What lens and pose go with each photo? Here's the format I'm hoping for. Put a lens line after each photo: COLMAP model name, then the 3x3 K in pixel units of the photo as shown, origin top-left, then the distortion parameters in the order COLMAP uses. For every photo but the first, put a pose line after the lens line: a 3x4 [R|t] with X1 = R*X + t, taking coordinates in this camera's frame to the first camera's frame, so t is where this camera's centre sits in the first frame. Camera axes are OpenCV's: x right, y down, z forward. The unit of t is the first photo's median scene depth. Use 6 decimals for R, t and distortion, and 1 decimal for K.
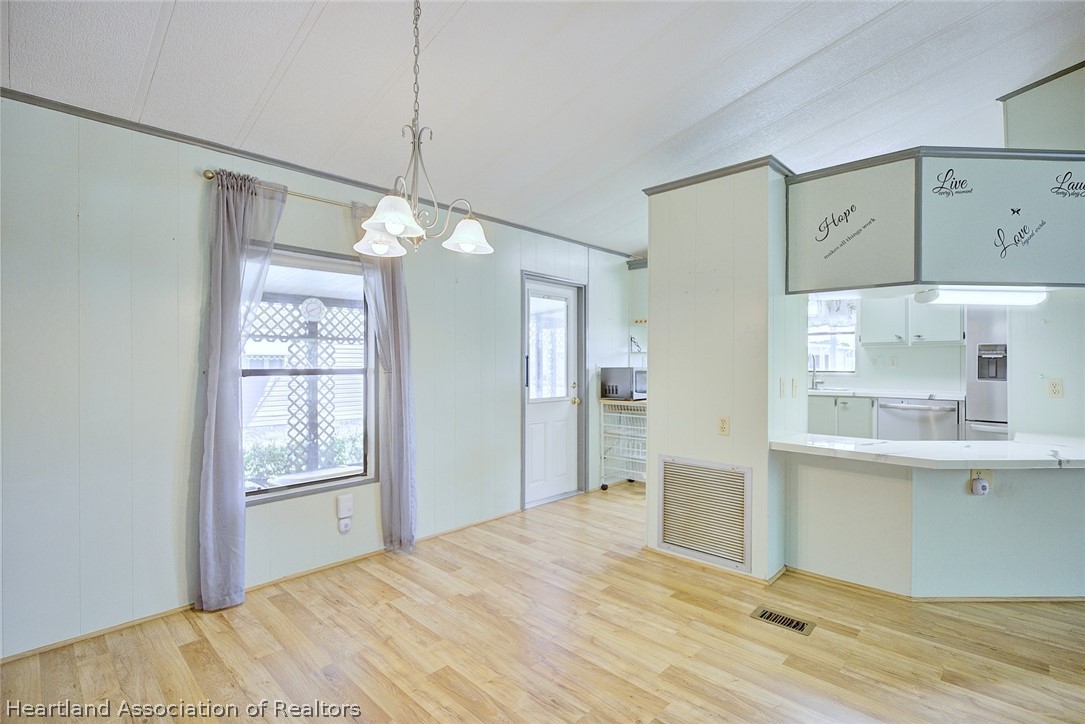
lens RADIAL K [[513.1, 0, 544.8], [0, 513.1, 353.6], [0, 0, 1]] dist [-0.002282, -0.001019]
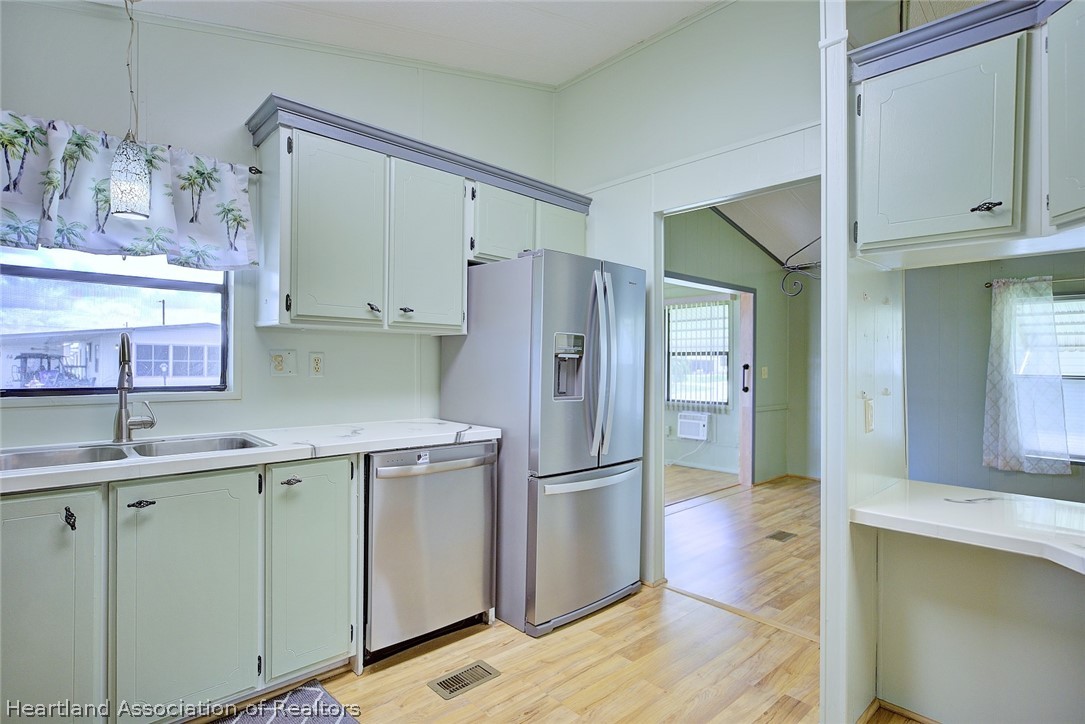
lens RADIAL K [[549.9, 0, 547.8], [0, 549.9, 359.4], [0, 0, 1]] dist [0.006987, -0.000164]
pose [[0.057374, 0.011470, 0.998287, 0.413576], [-0.026821, 0.999591, -0.009944, 0.023770], [-0.997992, -0.026204, 0.057658, 1.522892]]
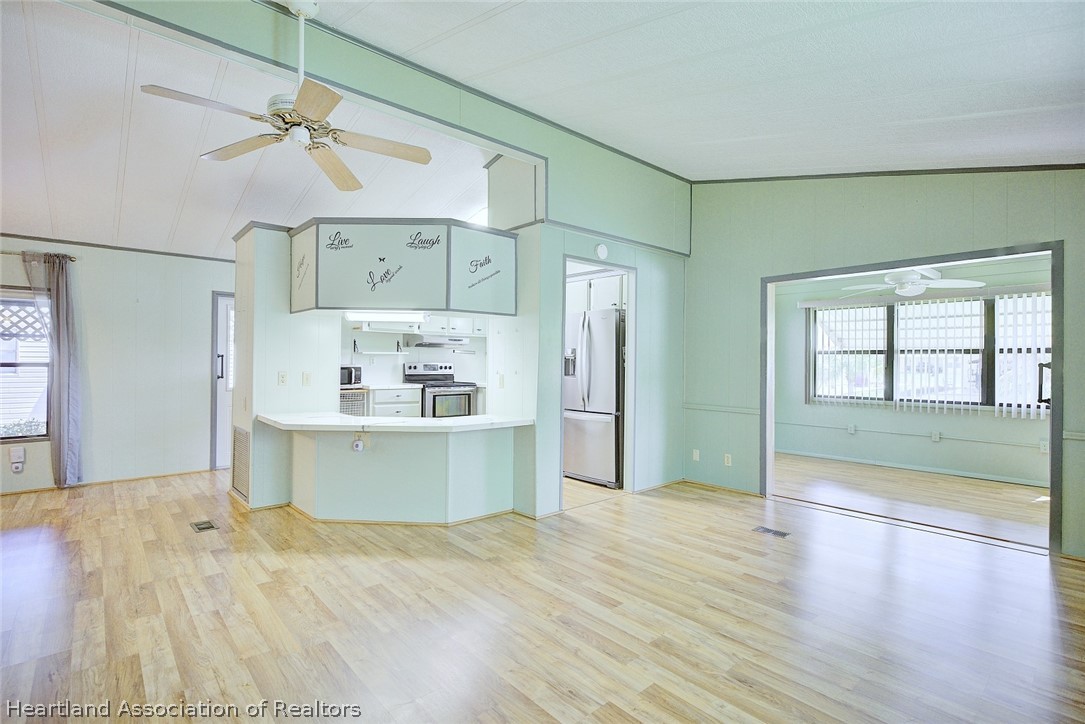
lens RADIAL K [[513.1, 0, 552.4], [0, 513.1, 360.5], [0, 0, 1]] dist [-0.002282, -0.001019]
pose [[0.997323, 0.007515, -0.072735, 1.416436], [-0.006443, 0.999867, 0.014958, -0.012349], [0.072837, -0.014450, 0.997239, -0.410240]]
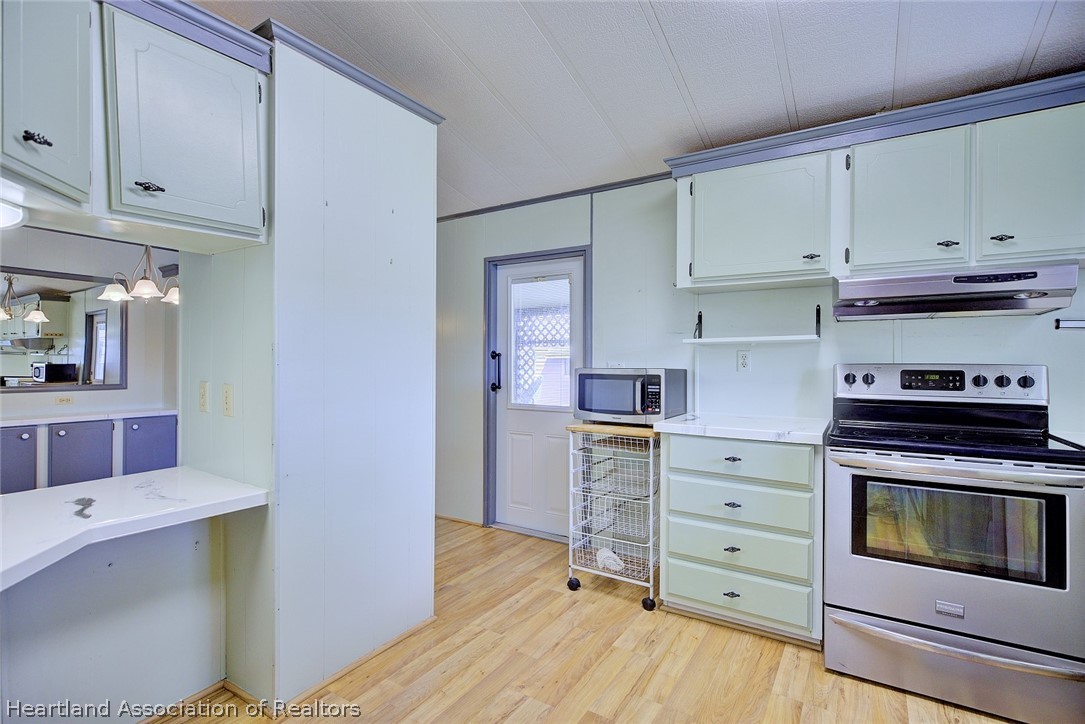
lens RADIAL K [[499.3, 0, 548.5], [0, 499.3, 361.8], [0, 0, 1]] dist [-0.008074, 0.000757]
pose [[0.209714, -0.003130, -0.977758, 1.262197], [0.015186, 0.999885, 0.000056, 0.029050], [0.977645, -0.014860, 0.209737, 1.399286]]
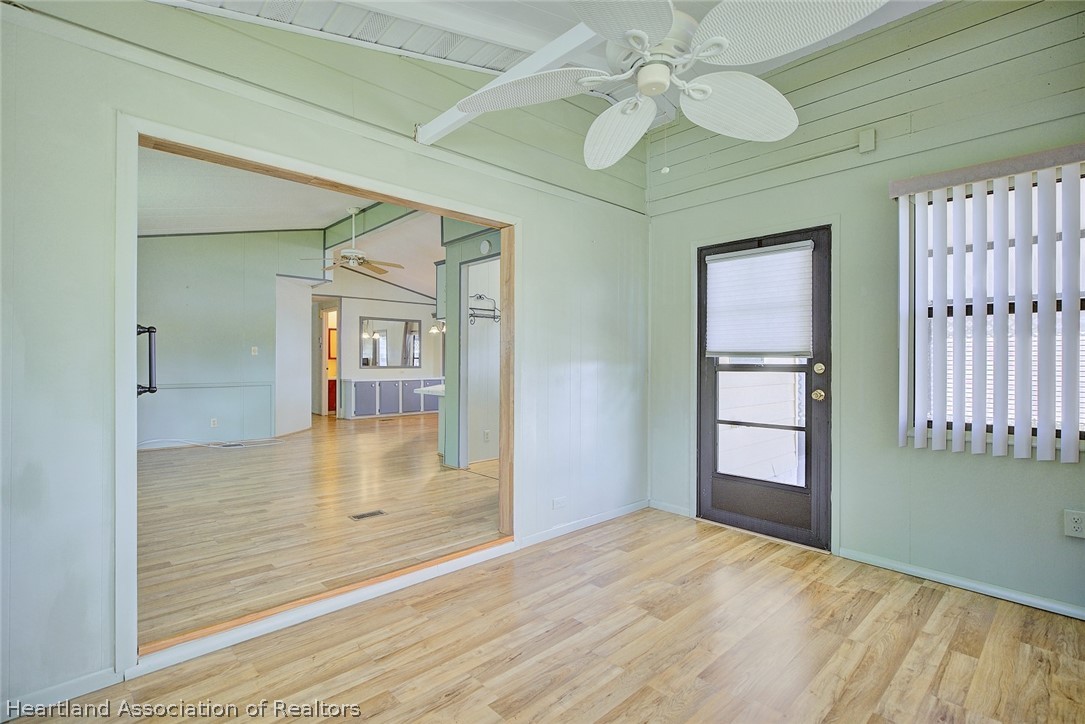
lens RADIAL K [[513.1, 0, 542.5], [0, 513.1, 358.4], [0, 0, 1]] dist [-0.002282, -0.001019]
pose [[-0.053646, -0.003046, -0.998555, 3.220475], [0.018035, 0.999829, -0.004018, 0.059981], [0.998397, -0.018224, -0.053581, 1.511991]]
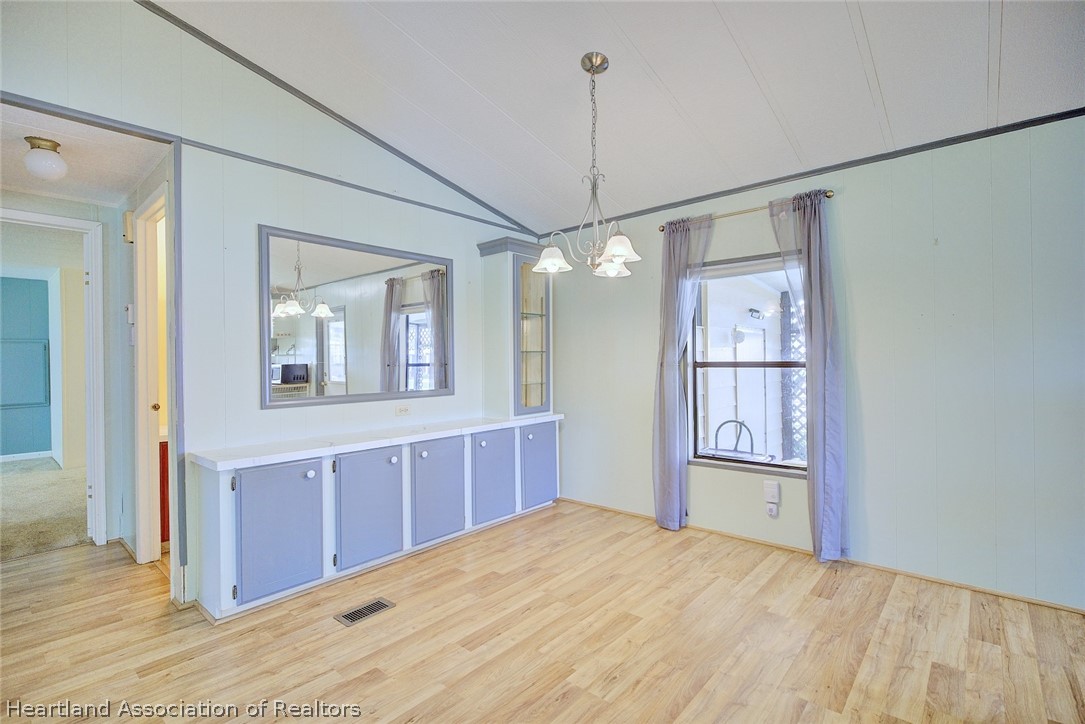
lens RADIAL K [[499.3, 0, 542.9], [0, 499.3, 361.0], [0, 0, 1]] dist [-0.008074, 0.000757]
pose [[0.044013, 0.002420, -0.999028, 0.686357], [0.029523, 0.999557, 0.003721, 0.010281], [0.998595, -0.029658, 0.043922, 0.547566]]
